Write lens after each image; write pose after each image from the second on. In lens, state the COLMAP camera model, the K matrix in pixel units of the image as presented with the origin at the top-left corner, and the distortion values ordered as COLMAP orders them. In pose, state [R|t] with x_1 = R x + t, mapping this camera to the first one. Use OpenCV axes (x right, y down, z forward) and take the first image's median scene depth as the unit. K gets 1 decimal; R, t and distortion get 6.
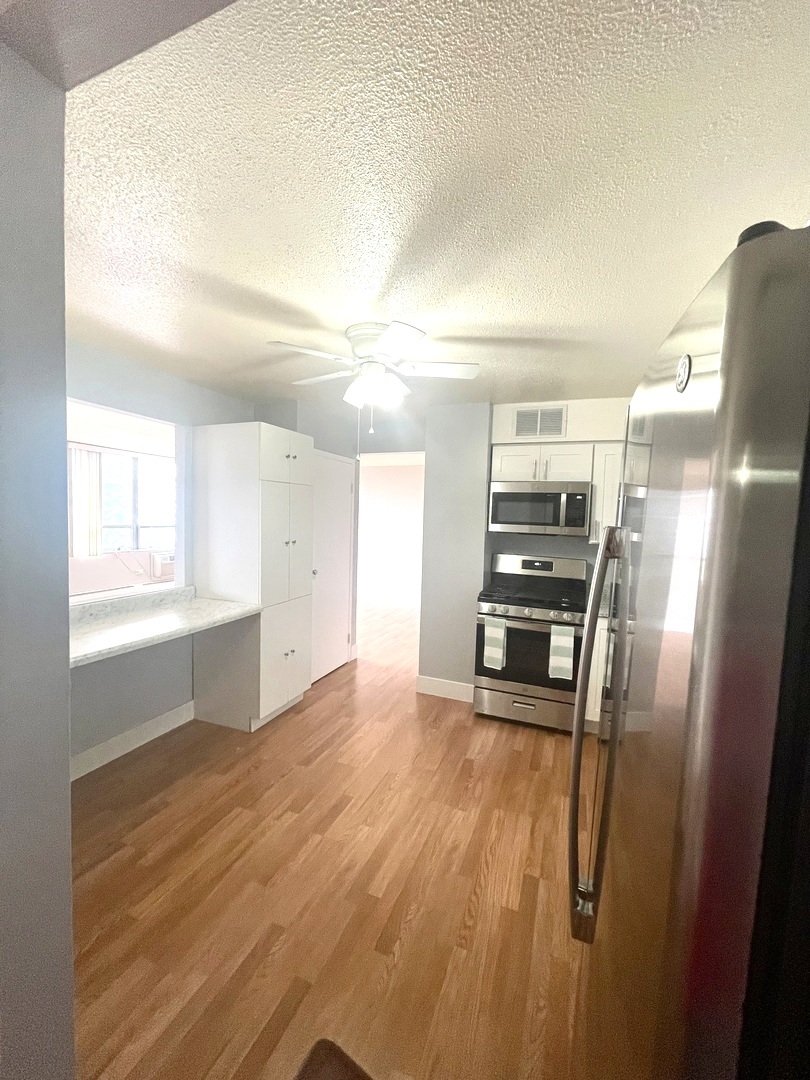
lens RADIAL K [[434.4, 0, 403.3], [0, 434.4, 538.0], [0, 0, 1]] dist [-0.002450, 0.000502]
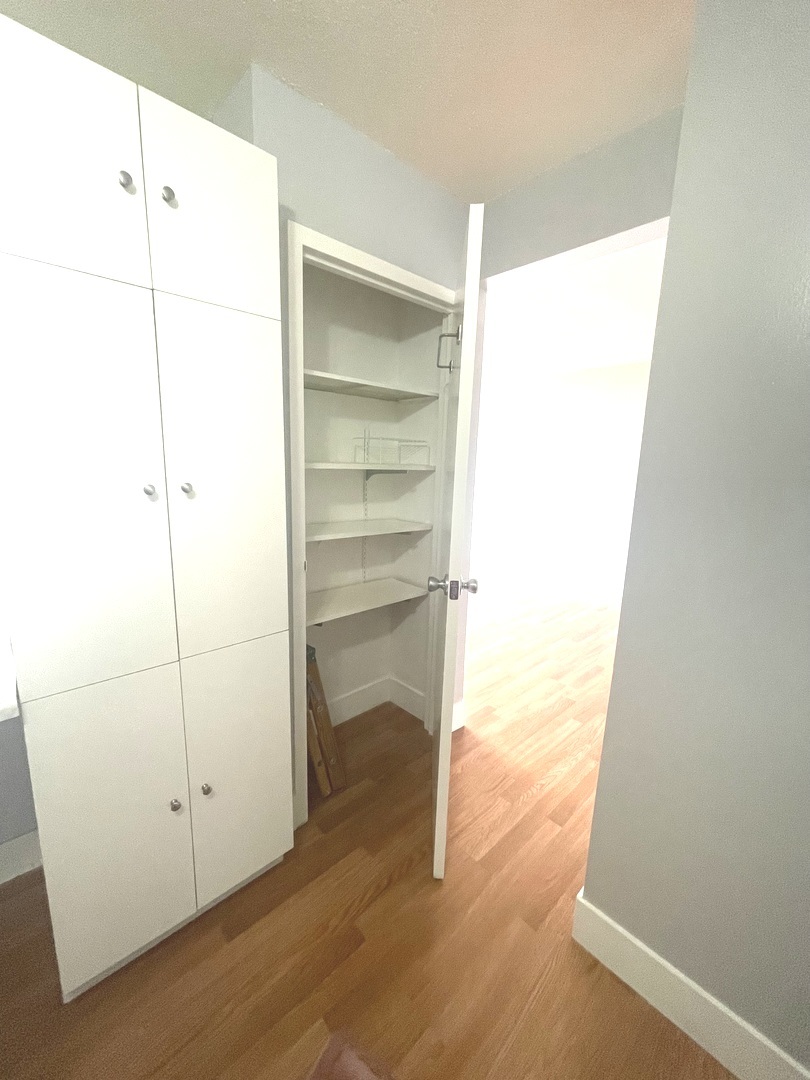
lens RADIAL K [[434.4, 0, 403.3], [0, 434.4, 538.0], [0, 0, 1]] dist [-0.002450, 0.000502]
pose [[0.905977, 0.077267, -0.416216, 0.035392], [-0.027356, 0.991833, 0.124578, 0.000980], [0.422442, -0.101479, 0.900691, 0.866755]]
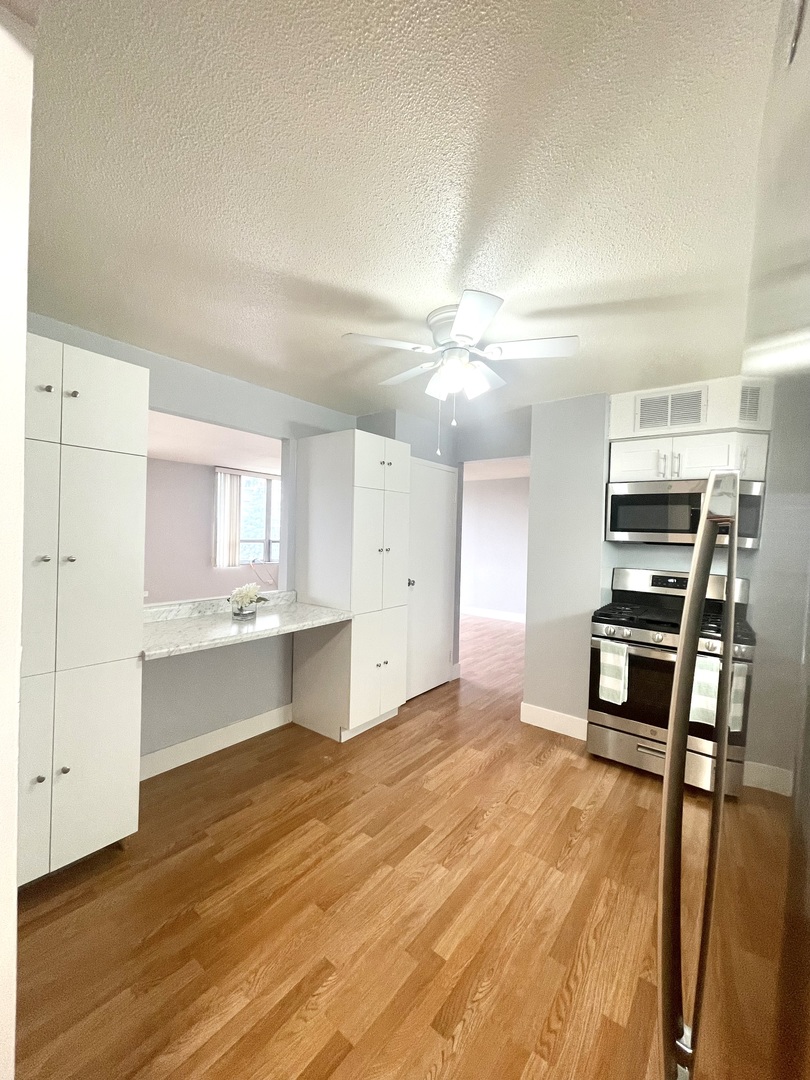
lens RADIAL K [[434.4, 0, 403.3], [0, 434.4, 538.0], [0, 0, 1]] dist [-0.002450, 0.000502]
pose [[0.960396, 0.000128, -0.278640, 0.060997], [-0.013781, 0.998798, -0.047040, 0.031517], [0.278299, 0.049017, 0.959243, 0.077807]]
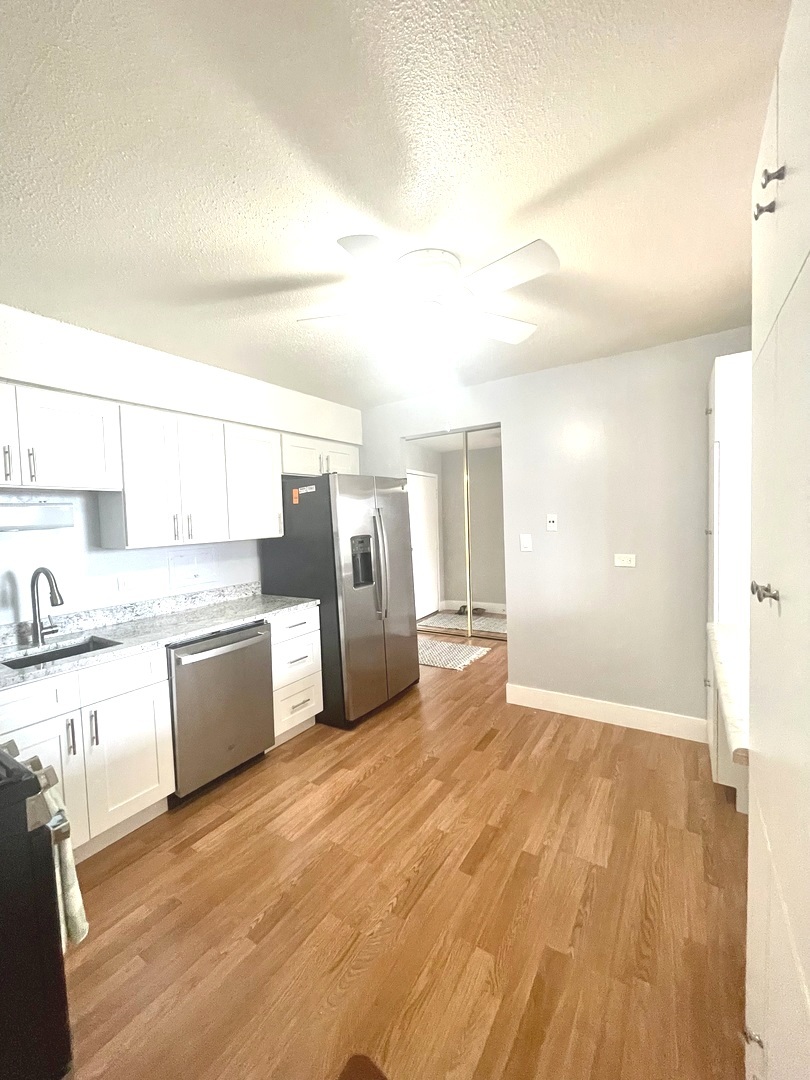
lens RADIAL K [[434.4, 0, 403.3], [0, 434.4, 538.0], [0, 0, 1]] dist [-0.002450, 0.000502]
pose [[-0.981749, 0.001230, 0.190175, -0.135060], [0.022553, 0.993676, 0.110001, -0.051731], [-0.188837, 0.112283, -0.975568, 1.387421]]
